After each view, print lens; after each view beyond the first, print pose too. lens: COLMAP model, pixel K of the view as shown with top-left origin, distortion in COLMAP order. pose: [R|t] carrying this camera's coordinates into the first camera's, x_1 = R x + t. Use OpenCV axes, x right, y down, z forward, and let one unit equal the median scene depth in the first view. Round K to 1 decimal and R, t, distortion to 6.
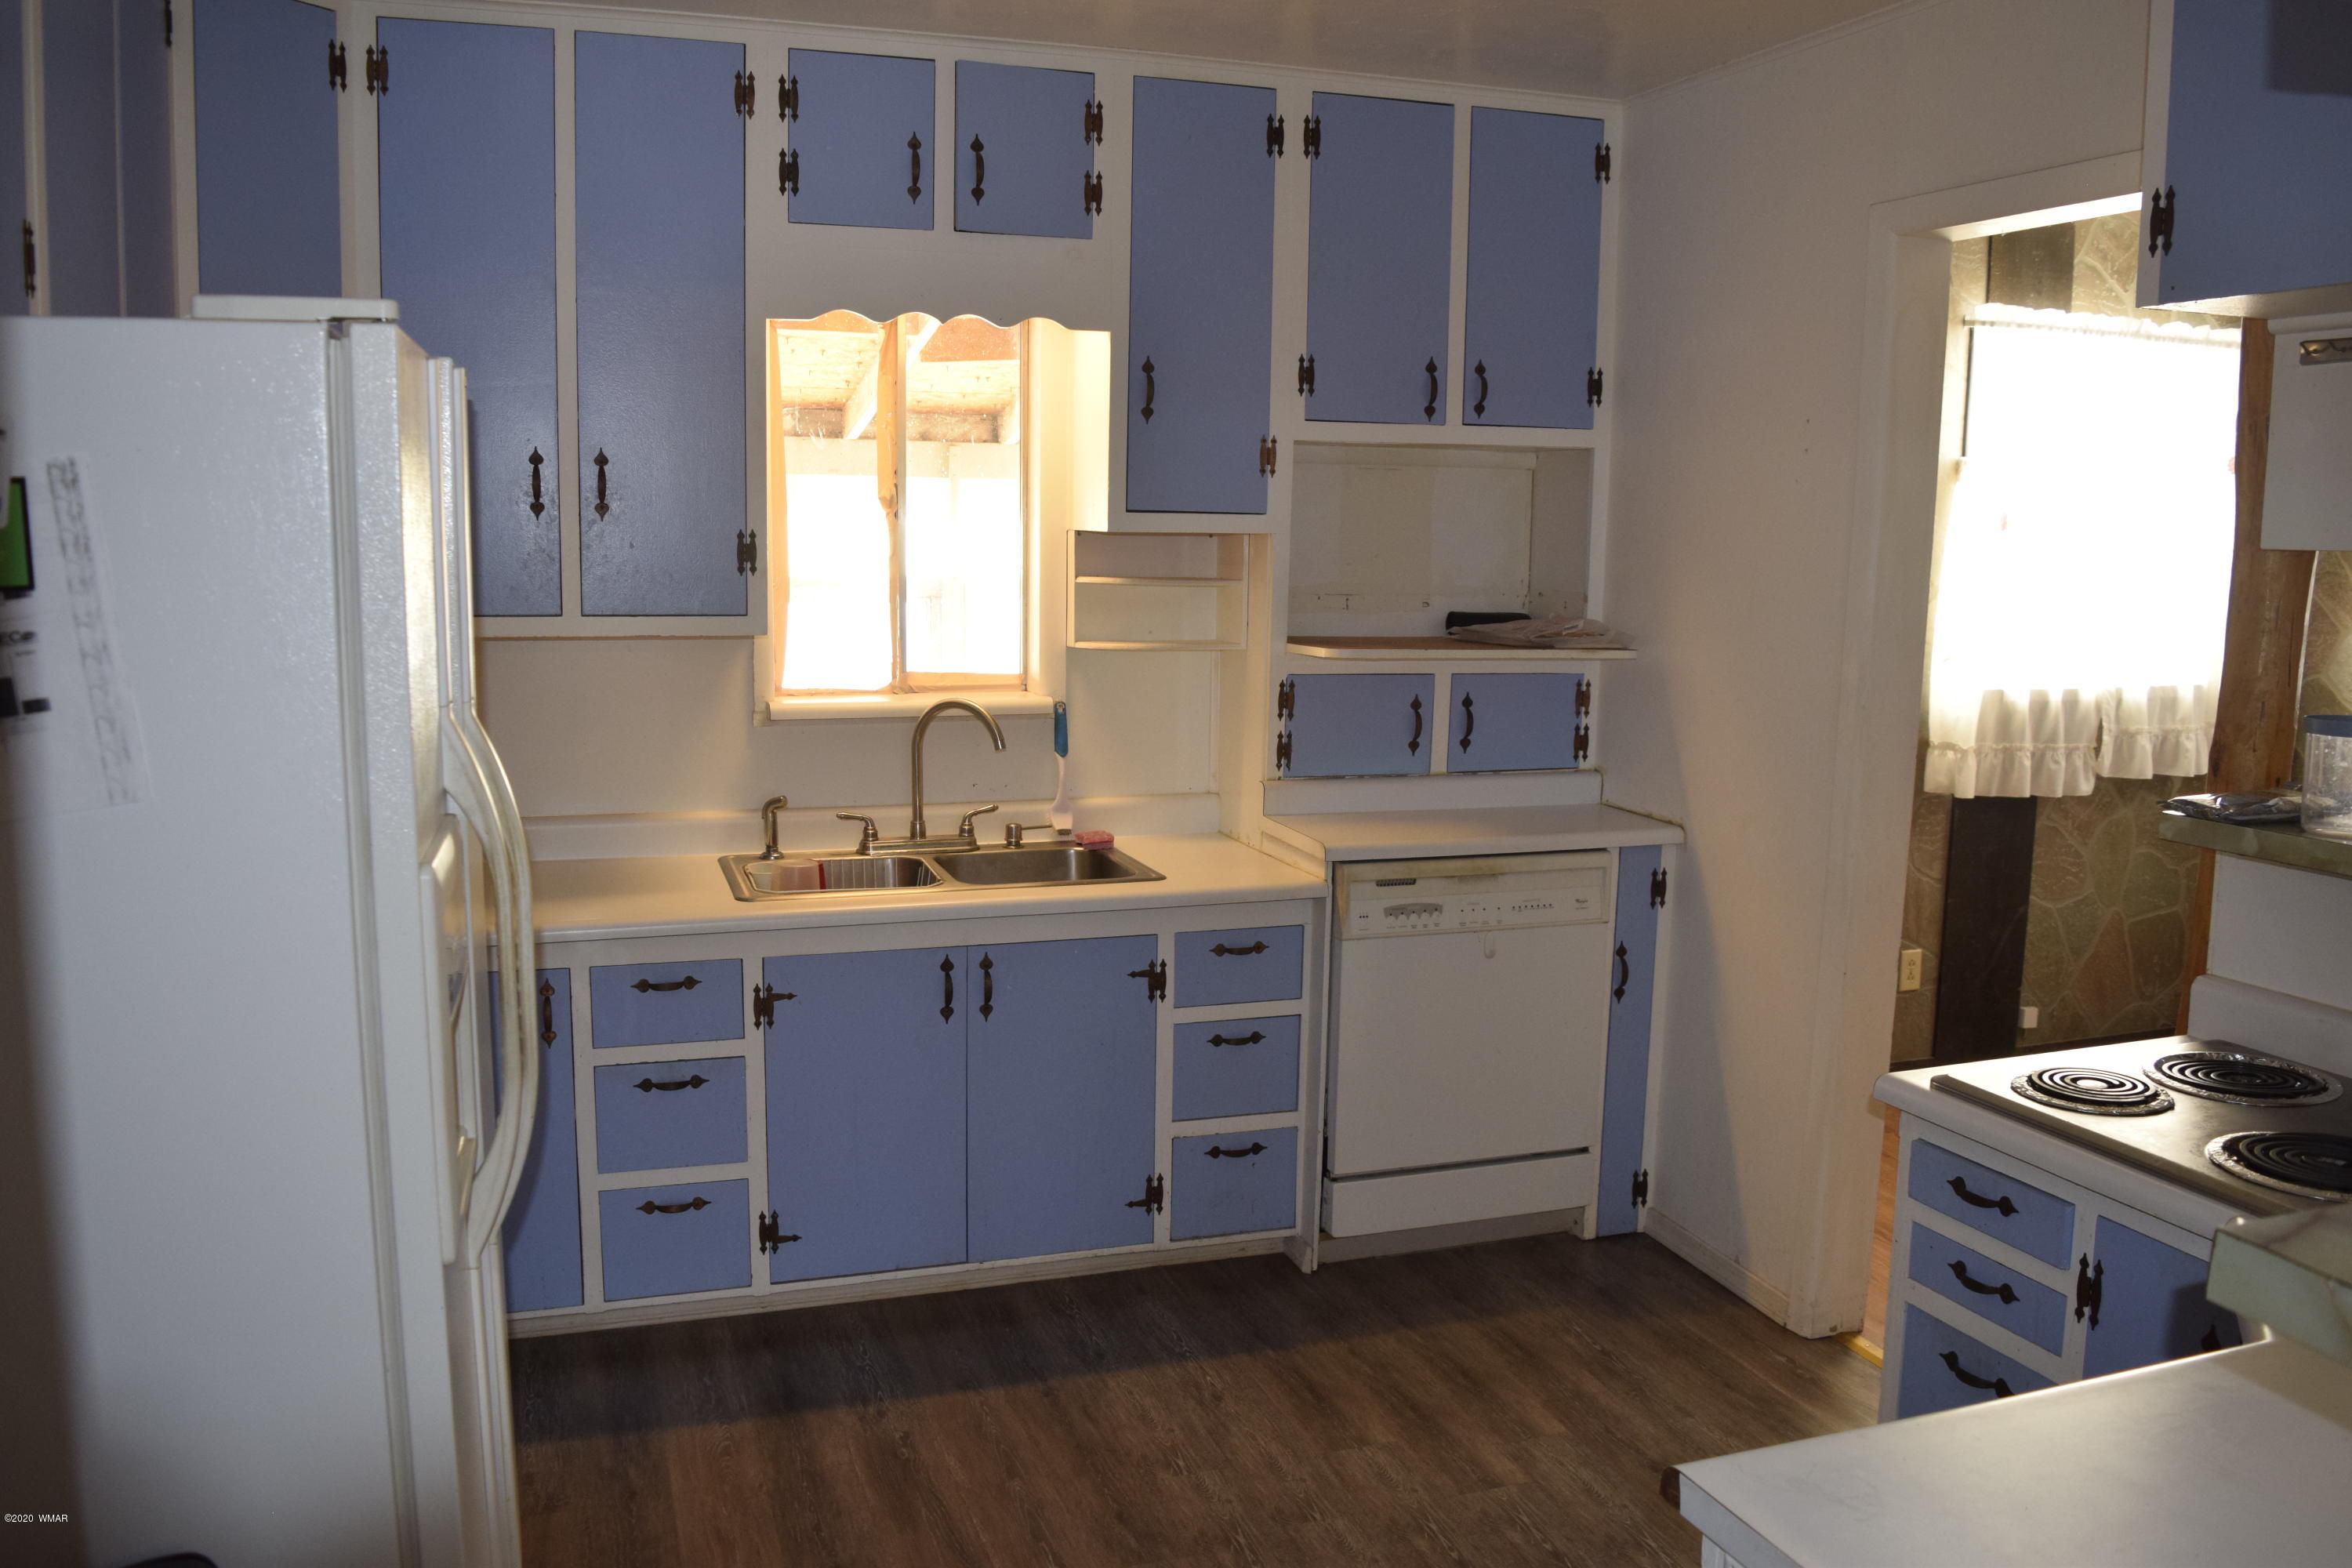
lens RADIAL K [[1841.2, 0, 1176.0], [0, 1841.2, 784.0], [0, 0, 1]] dist [-0.094299, 0.009748]
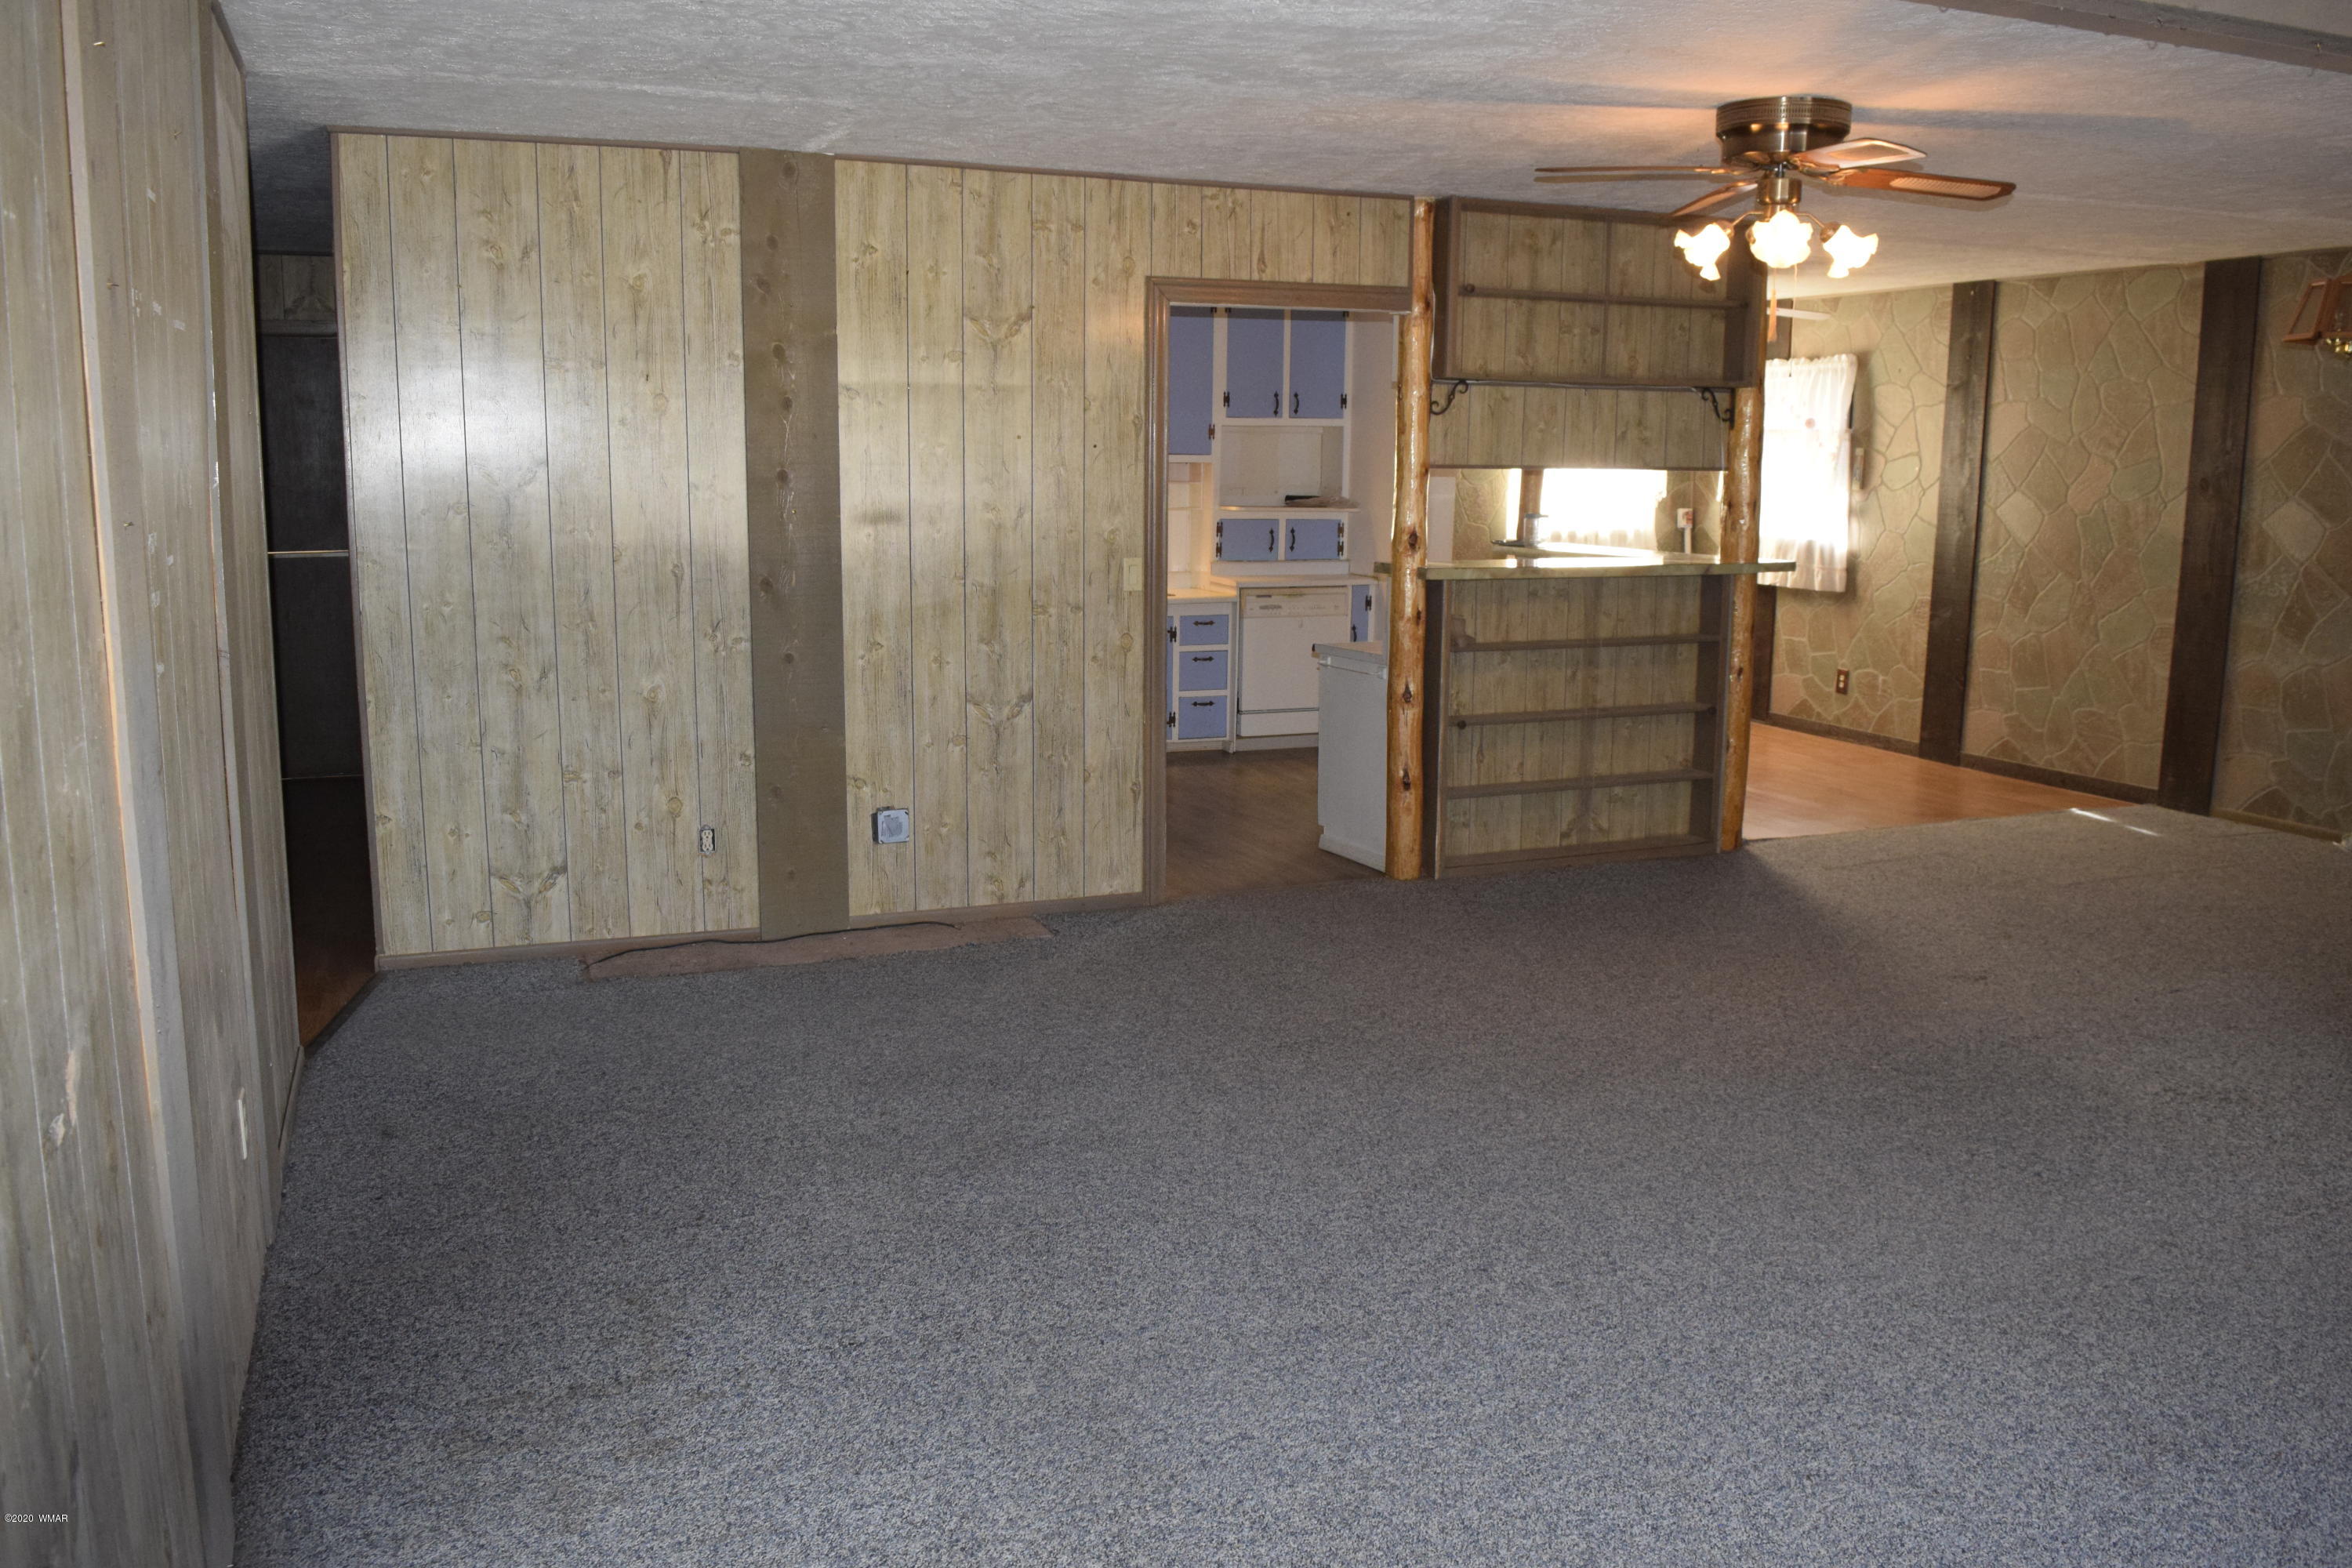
lens RADIAL K [[1841.2, 0, 1176.0], [0, 1841.2, 784.0], [0, 0, 1]] dist [-0.094299, 0.009748]
pose [[0.997722, -0.015115, 0.065748, -0.168612], [0.012462, 0.999099, 0.040571, 0.198280], [-0.066302, -0.039659, 0.997011, -1.499097]]
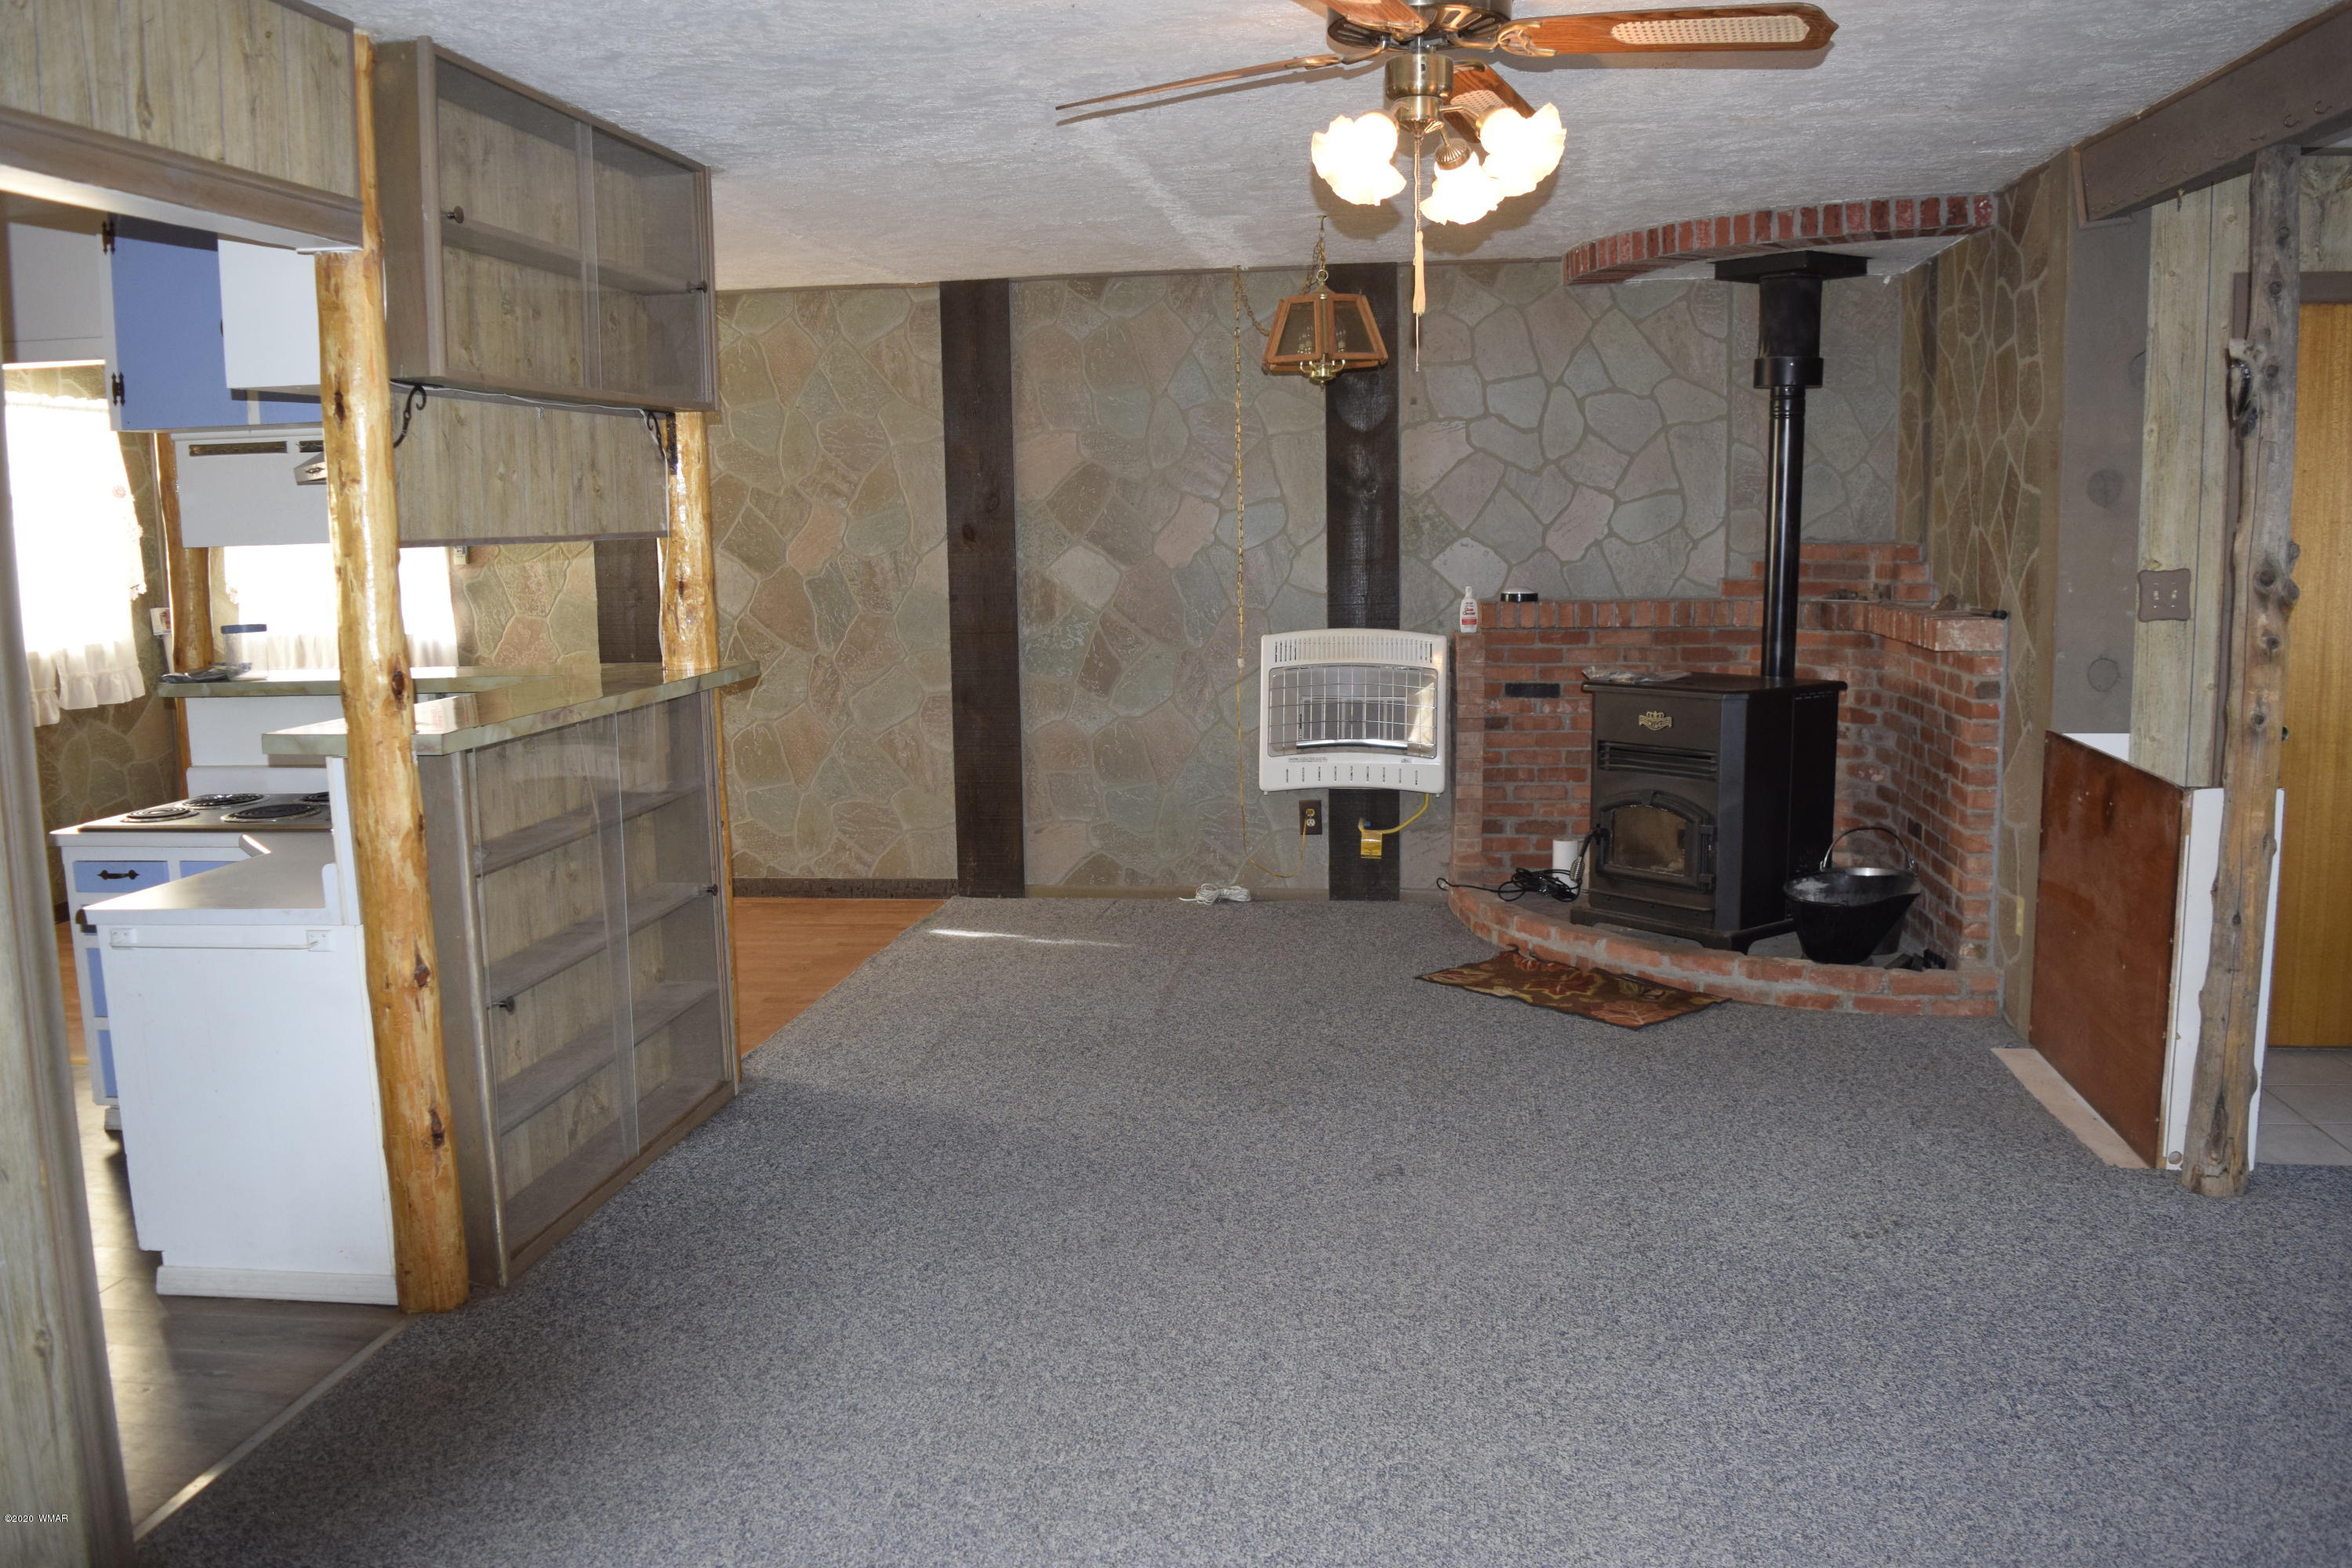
lens RADIAL K [[1841.2, 0, 1176.0], [0, 1841.2, 784.0], [0, 0, 1]] dist [-0.094299, 0.009748]
pose [[0.448470, -0.145431, 0.881887, -0.443854], [0.144611, 0.985480, 0.088974, 0.071159], [-0.882022, 0.087628, 0.462989, -0.566444]]
